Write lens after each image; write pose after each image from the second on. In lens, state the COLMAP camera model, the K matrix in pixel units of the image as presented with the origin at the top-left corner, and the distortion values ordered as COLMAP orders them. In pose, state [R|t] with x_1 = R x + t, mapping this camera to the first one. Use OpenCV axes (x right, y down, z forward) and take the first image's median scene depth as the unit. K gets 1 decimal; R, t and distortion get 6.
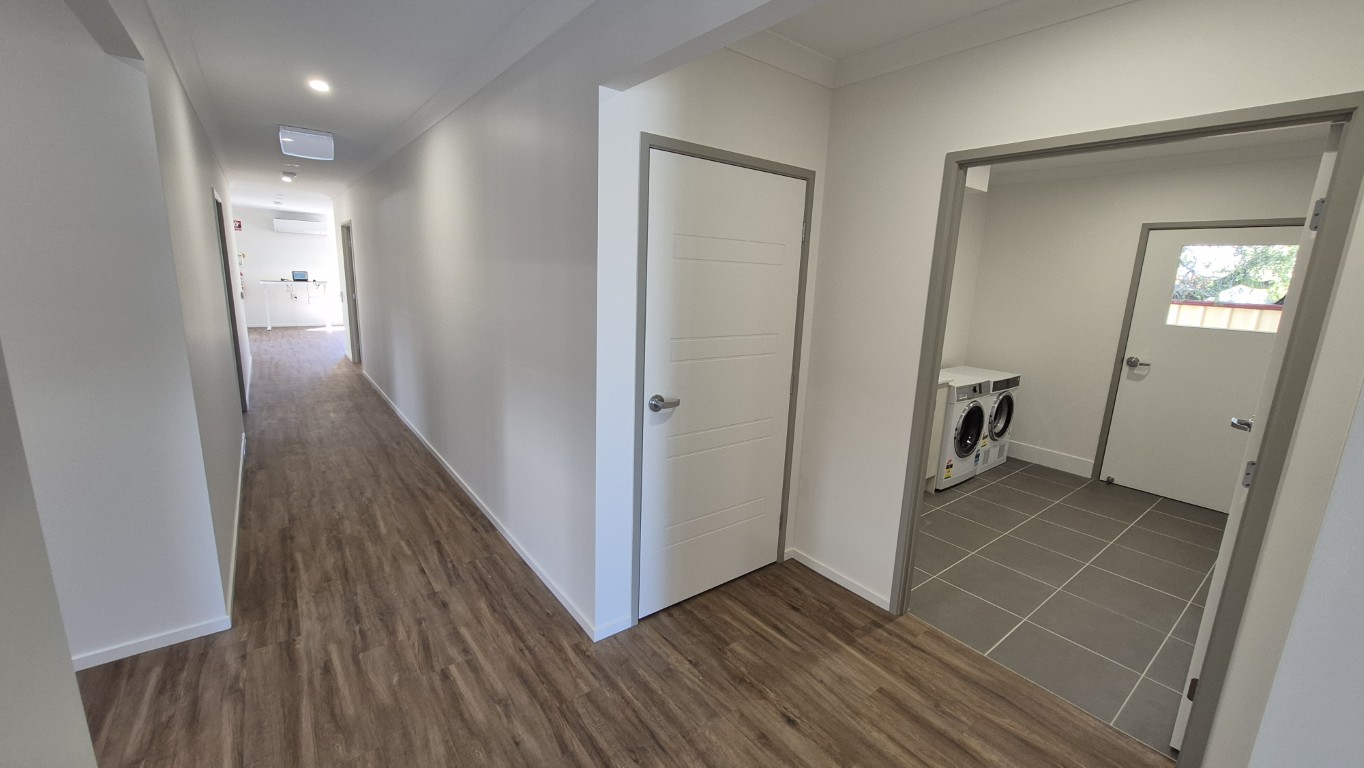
lens RADIAL K [[536.8, 0, 691.1], [0, 536.8, 382.4], [0, 0, 1]] dist [-0.003849, 0.000819]
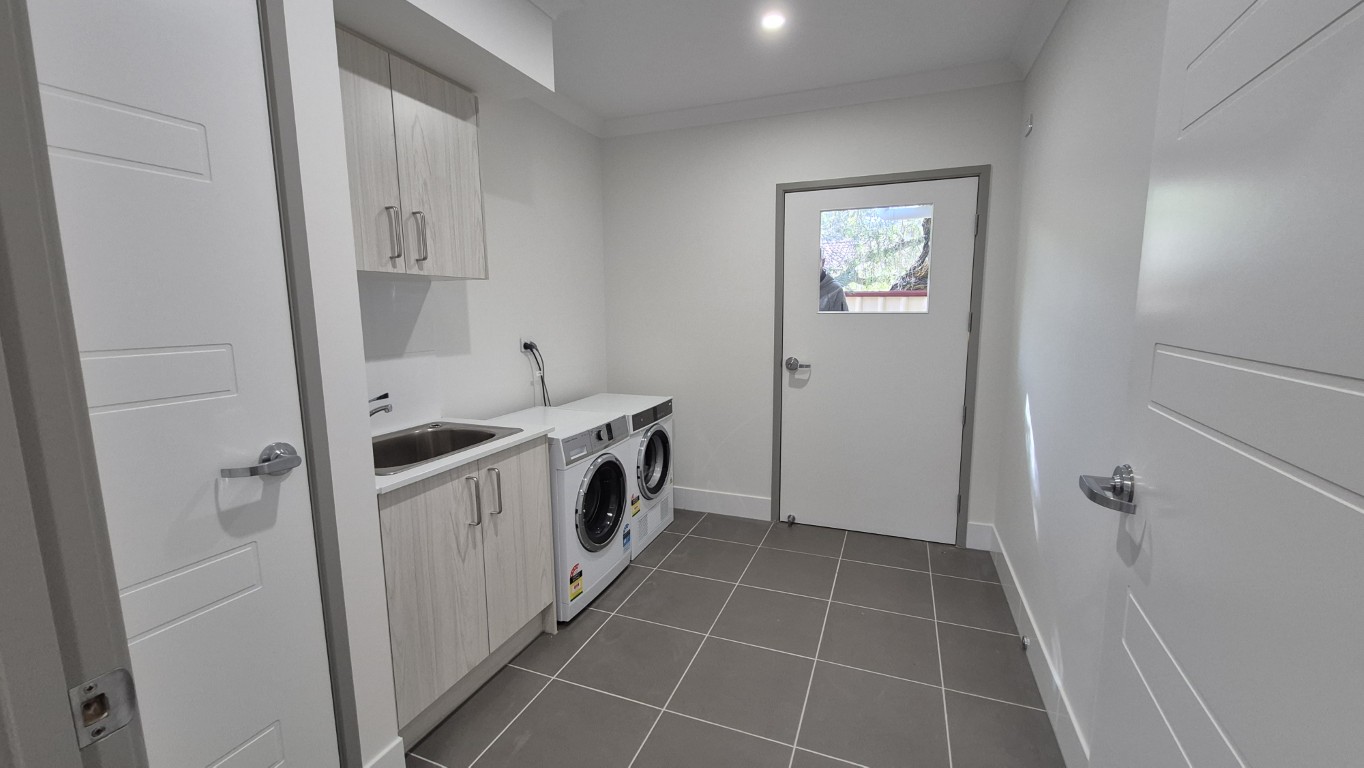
lens RADIAL K [[536.8, 0, 681.4], [0, 536.8, 382.2], [0, 0, 1]] dist [-0.003849, 0.000819]
pose [[0.863497, -0.114747, 0.491127, 0.298540], [0.143168, 0.989485, -0.020534, -0.019006], [-0.483606, 0.088044, 0.870846, 0.398691]]
